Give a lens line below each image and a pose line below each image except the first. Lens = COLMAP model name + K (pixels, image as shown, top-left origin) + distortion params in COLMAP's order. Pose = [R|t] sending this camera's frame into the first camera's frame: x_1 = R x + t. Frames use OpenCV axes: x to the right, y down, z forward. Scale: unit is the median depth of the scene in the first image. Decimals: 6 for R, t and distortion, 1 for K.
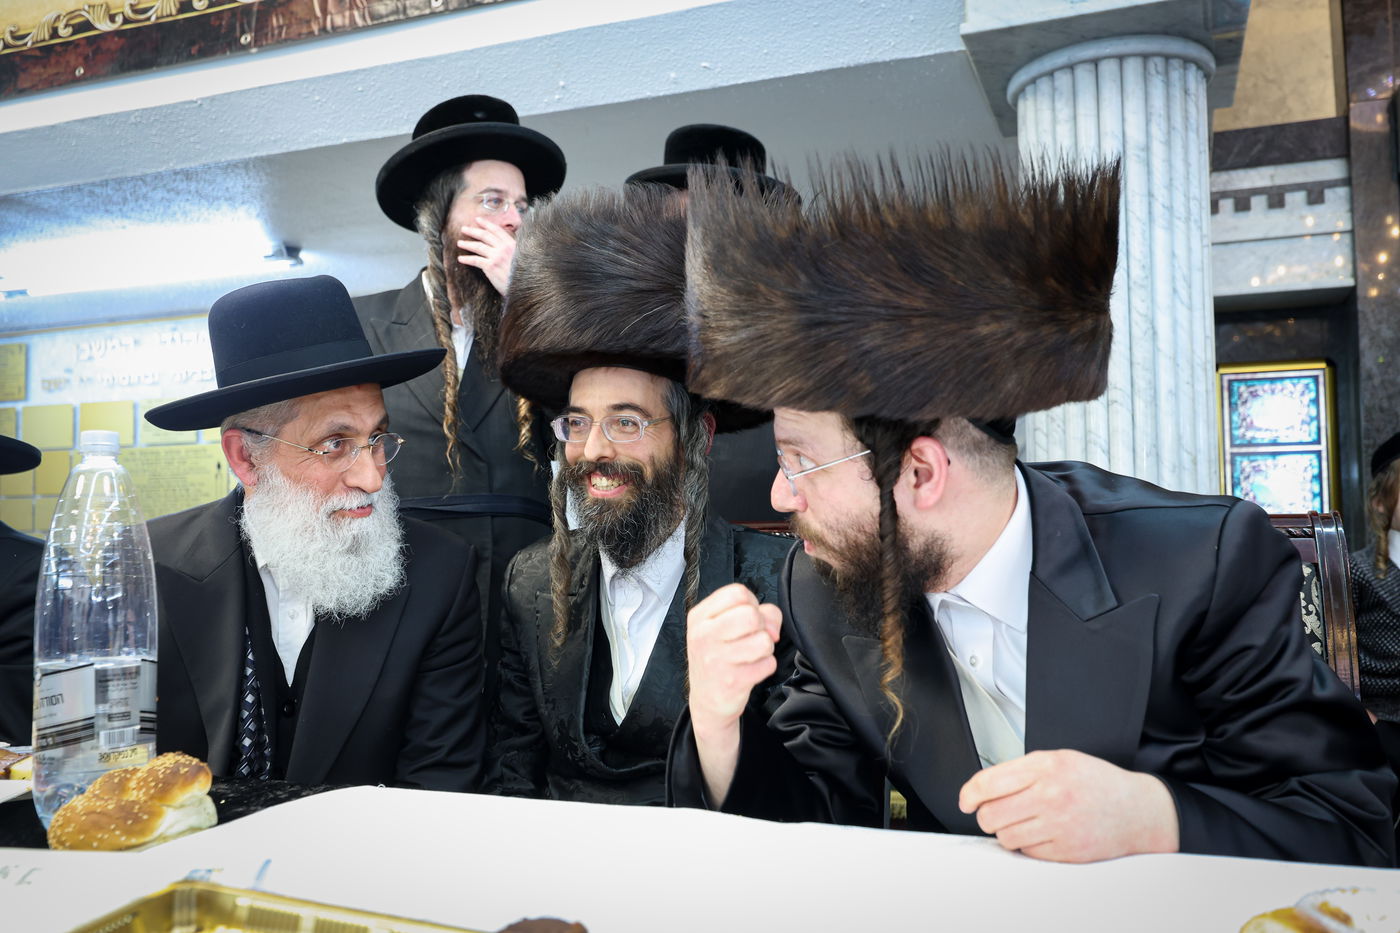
lens RADIAL K [[1201.2, 0, 700.0], [0, 1201.2, 466.5], [0, 0, 1]] dist [-0.003545, 0.003290]
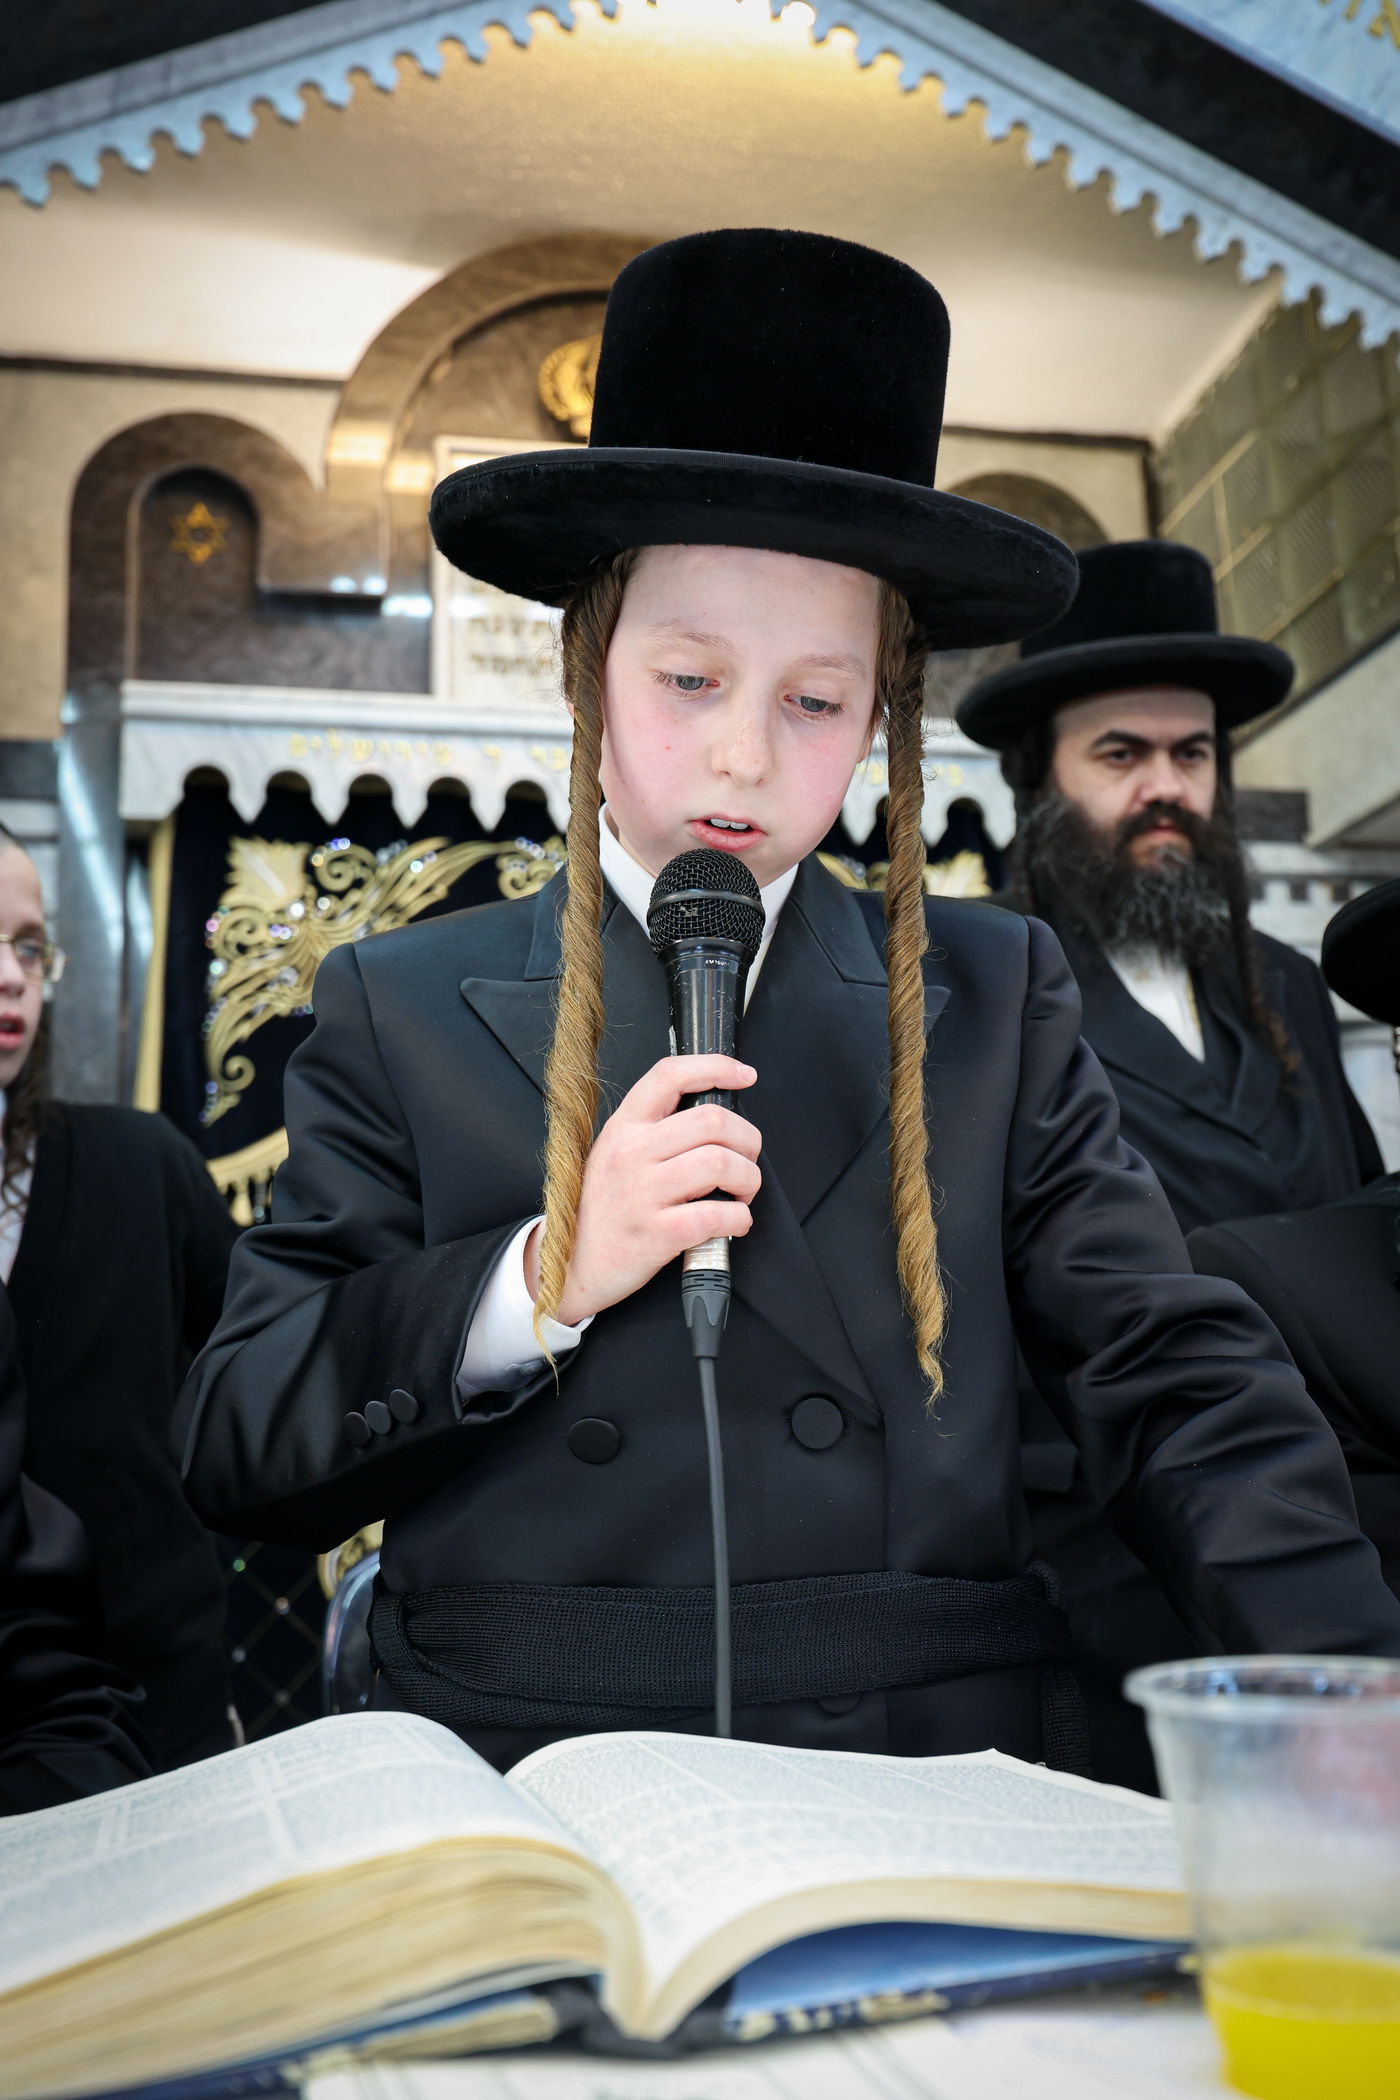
lens RADIAL K [[1933.2, 0, 708.2], [0, 1933.2, 1049.1], [0, 0, 1]] dist [0.000169, -0.007281]
pose [[0.845273, 0.091377, 0.526464, 0.300051], [-0.013502, 0.988607, -0.149912, 0.022602], [-0.534164, 0.119608, 0.836877, -0.033865]]
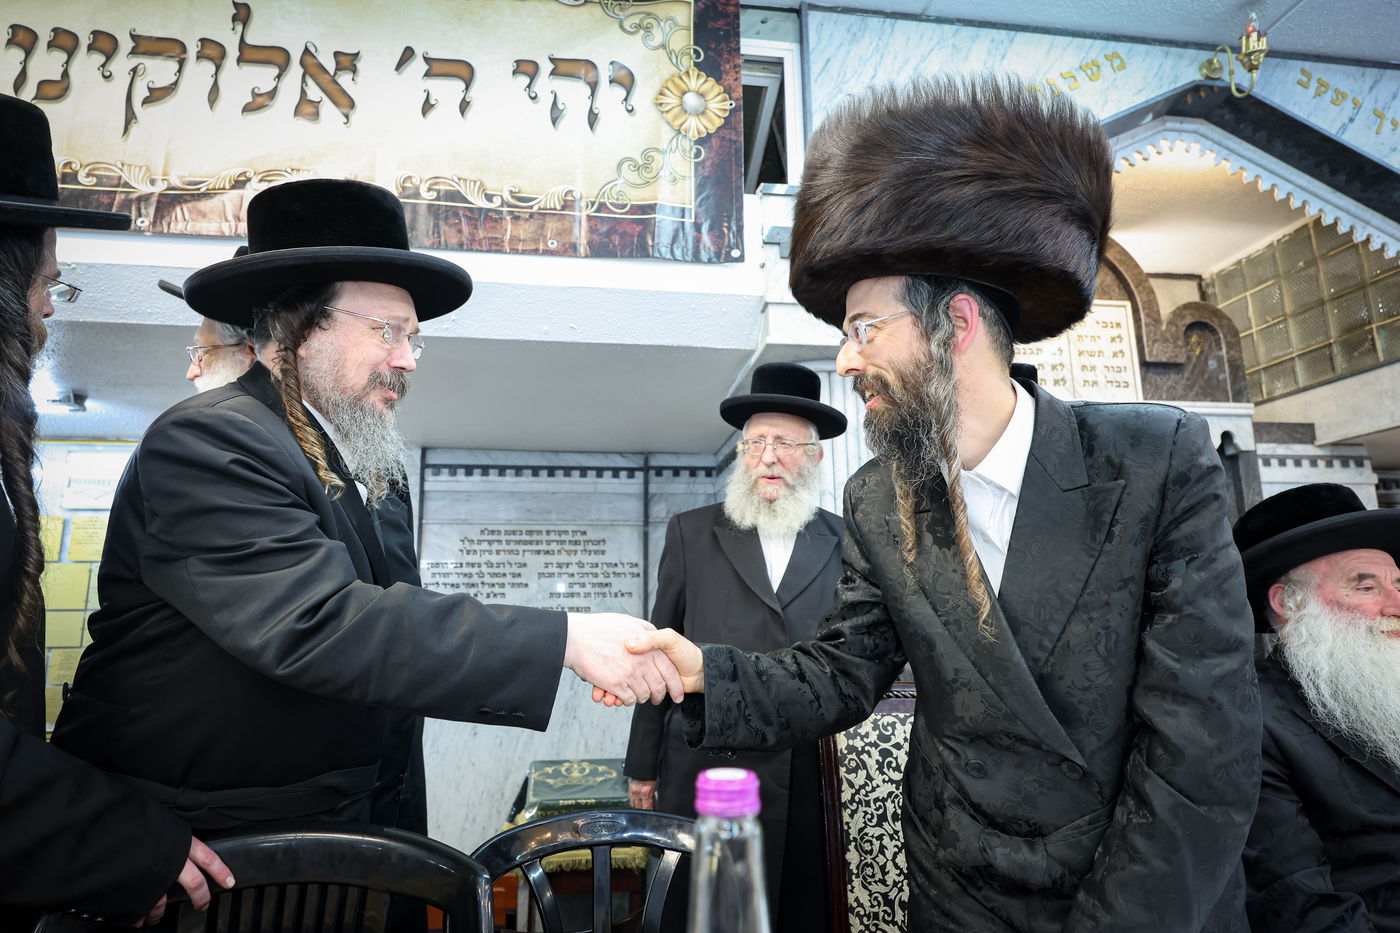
lens RADIAL K [[799.9, 0, 694.7], [0, 799.9, 470.5], [0, 0, 1]] dist [0.002974, -0.000156]
pose [[0.873022, 0.091582, 0.479005, -0.246065], [-0.028734, 0.990162, -0.136942, -0.038207], [-0.486834, 0.105790, 0.867065, 0.120533]]
